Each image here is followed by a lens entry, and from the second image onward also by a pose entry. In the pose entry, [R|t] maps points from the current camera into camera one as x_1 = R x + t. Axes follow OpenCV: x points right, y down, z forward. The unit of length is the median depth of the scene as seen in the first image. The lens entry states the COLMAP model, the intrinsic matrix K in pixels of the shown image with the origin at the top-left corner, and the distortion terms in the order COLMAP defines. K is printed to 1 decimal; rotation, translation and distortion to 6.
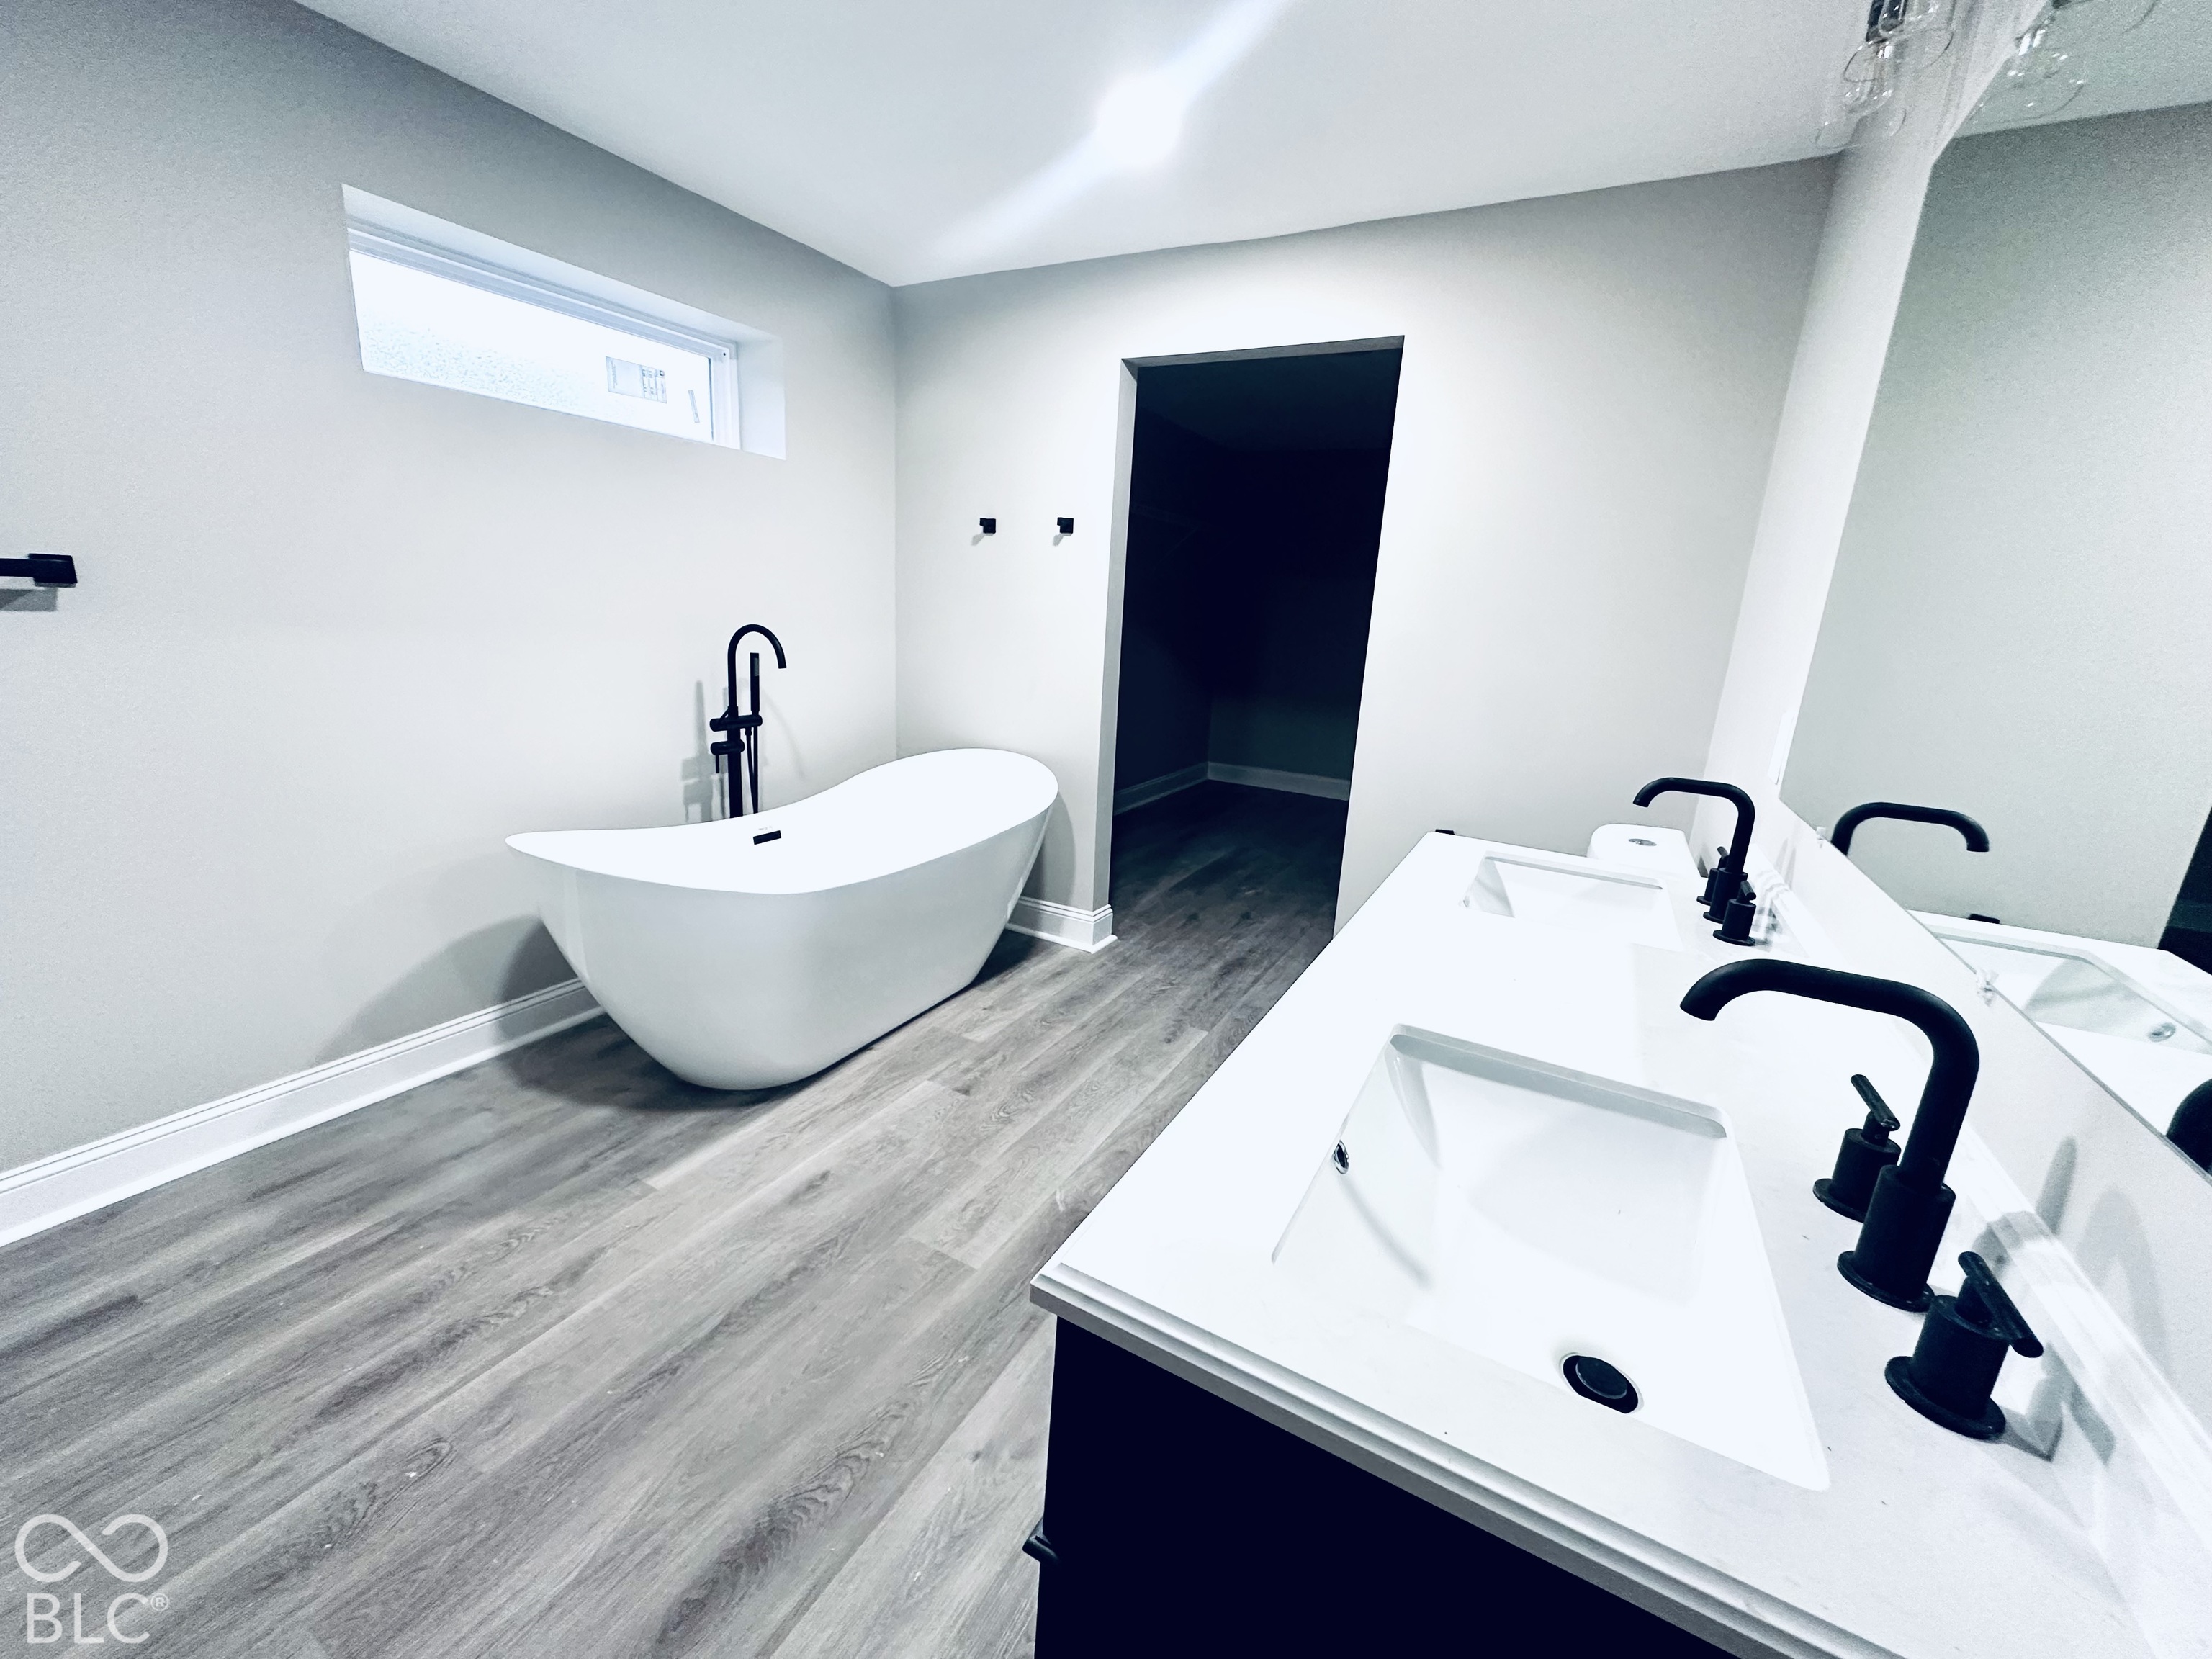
lens RADIAL K [[886.9, 0, 1106.0], [0, 886.9, 829.5], [0, 0, 1]] dist [0.000022, 0.000322]
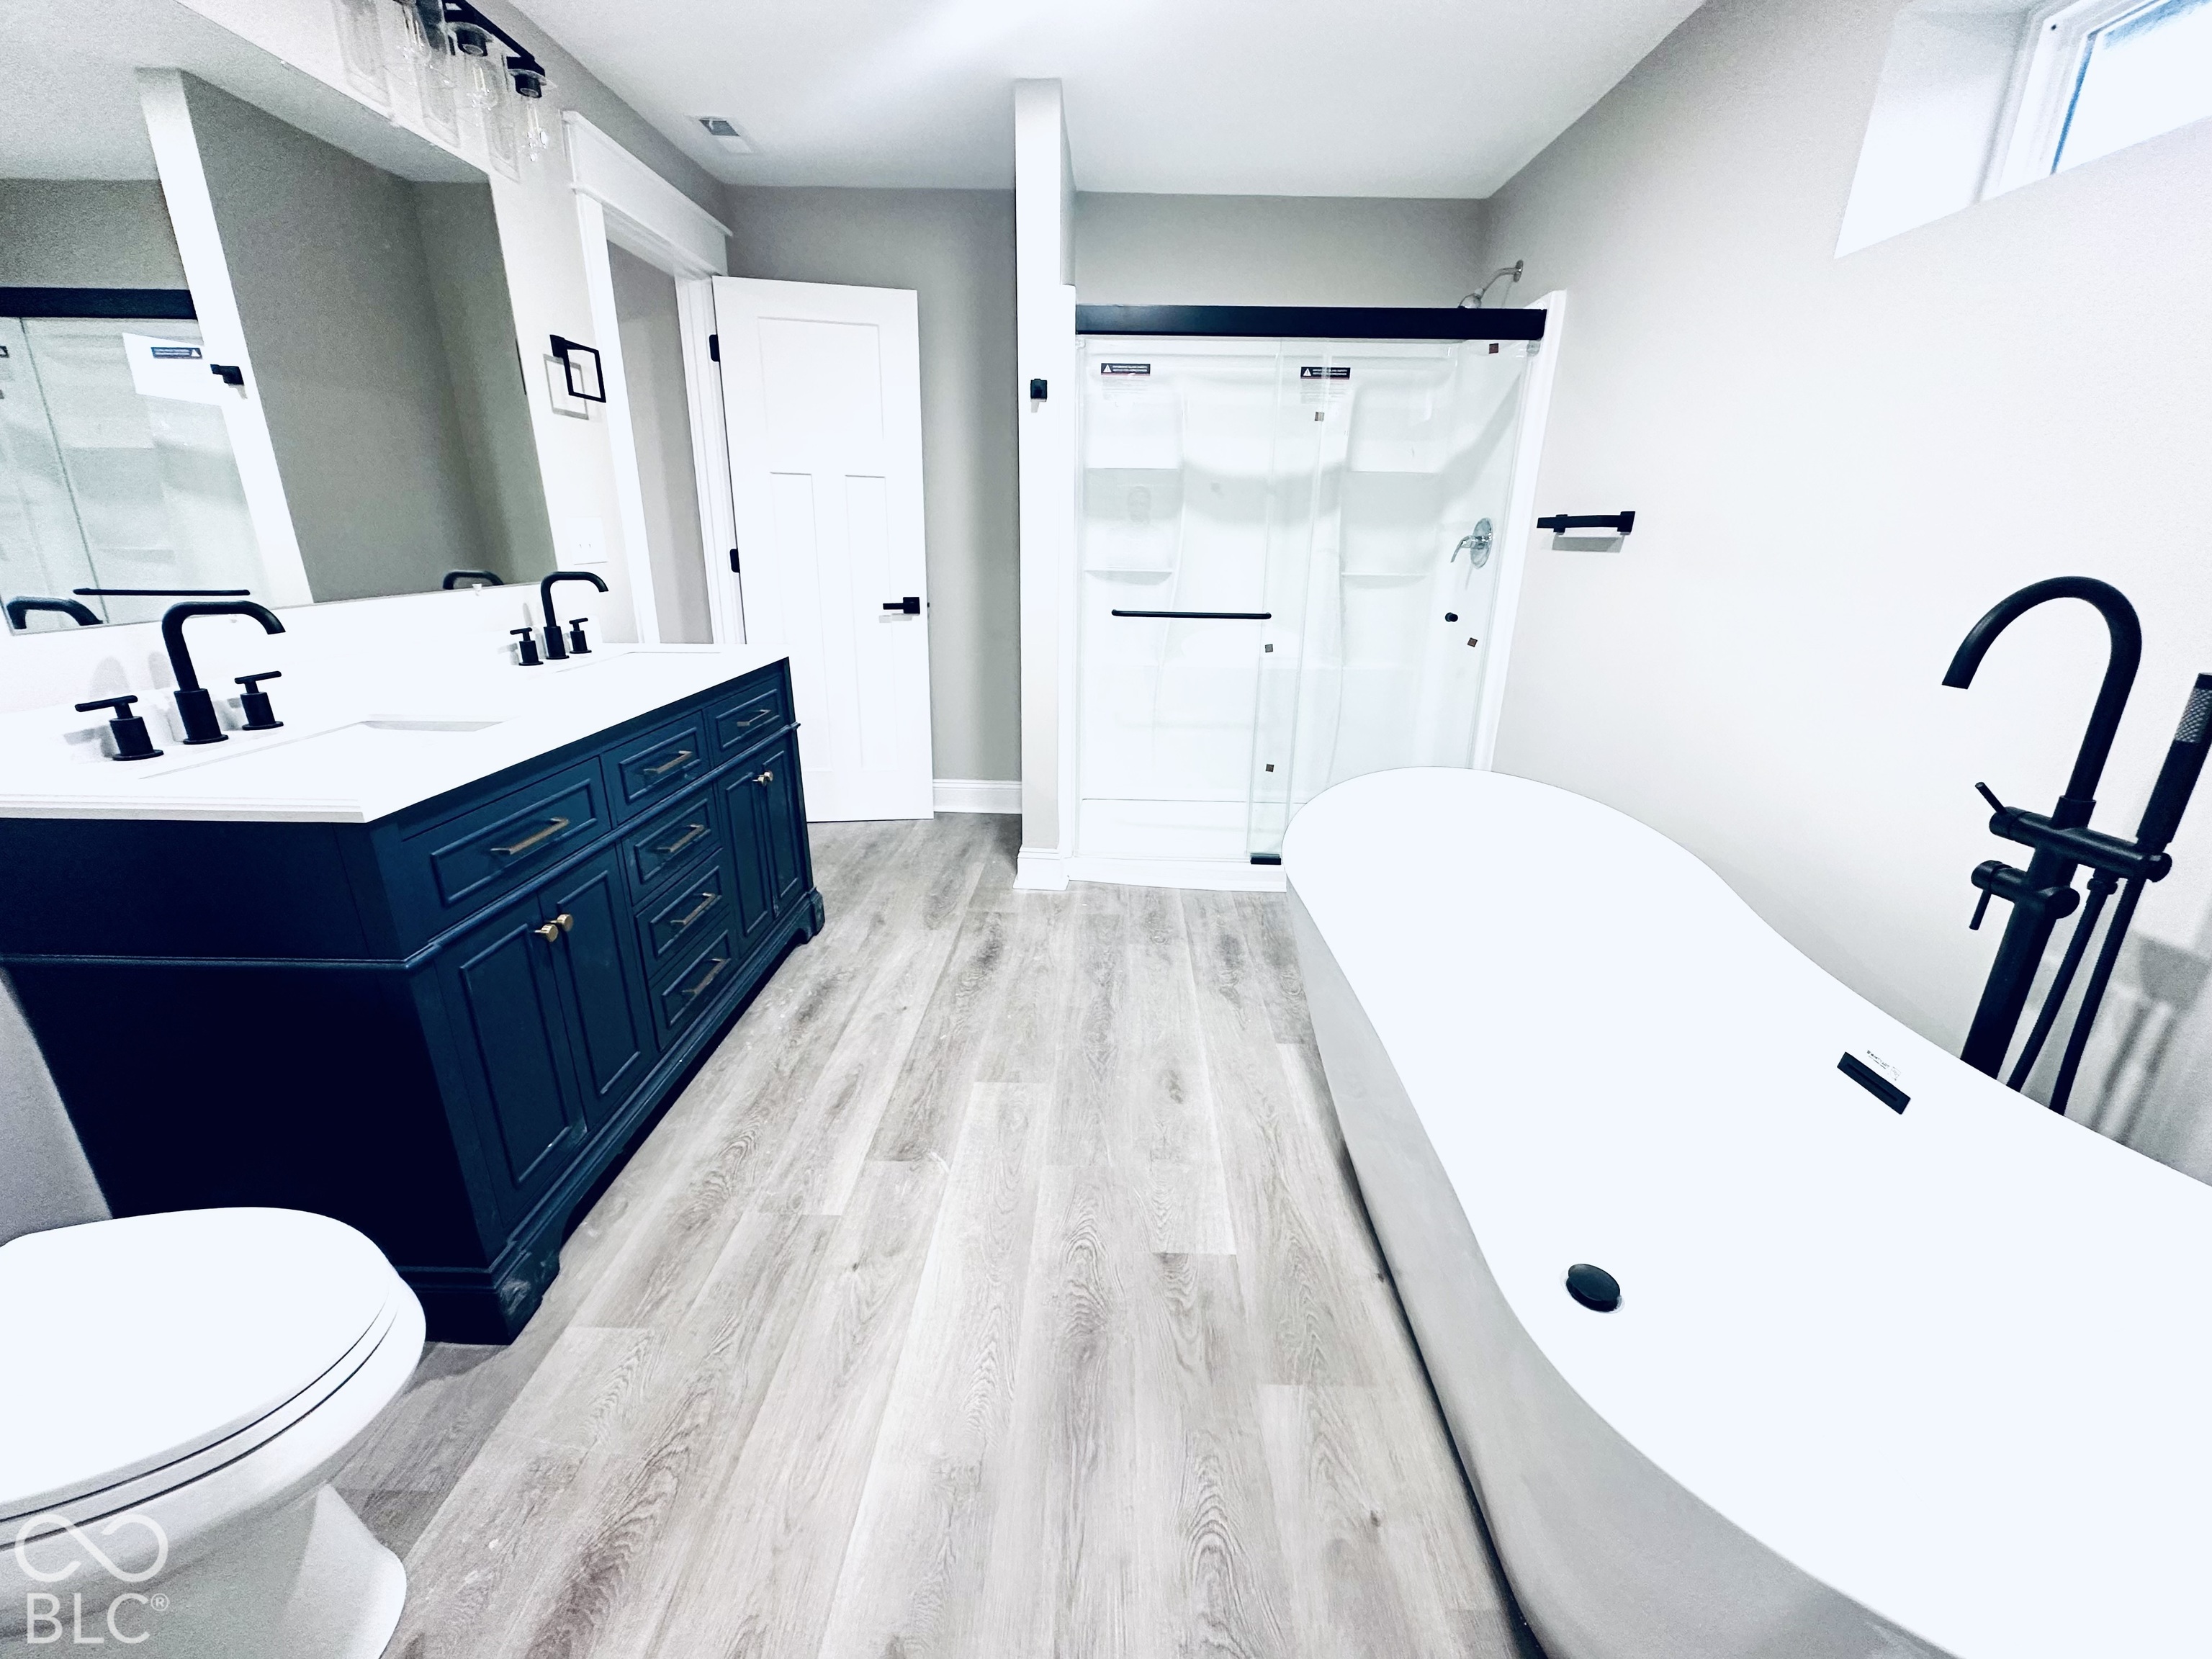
lens RADIAL K [[886.9, 0, 1106.0], [0, 886.9, 829.5], [0, 0, 1]] dist [0.000022, 0.000322]
pose [[-0.884641, 0.078639, -0.459594, 0.169063], [-0.179980, 0.851695, 0.492161, -0.309755], [0.430137, 0.518103, -0.739291, 1.425583]]
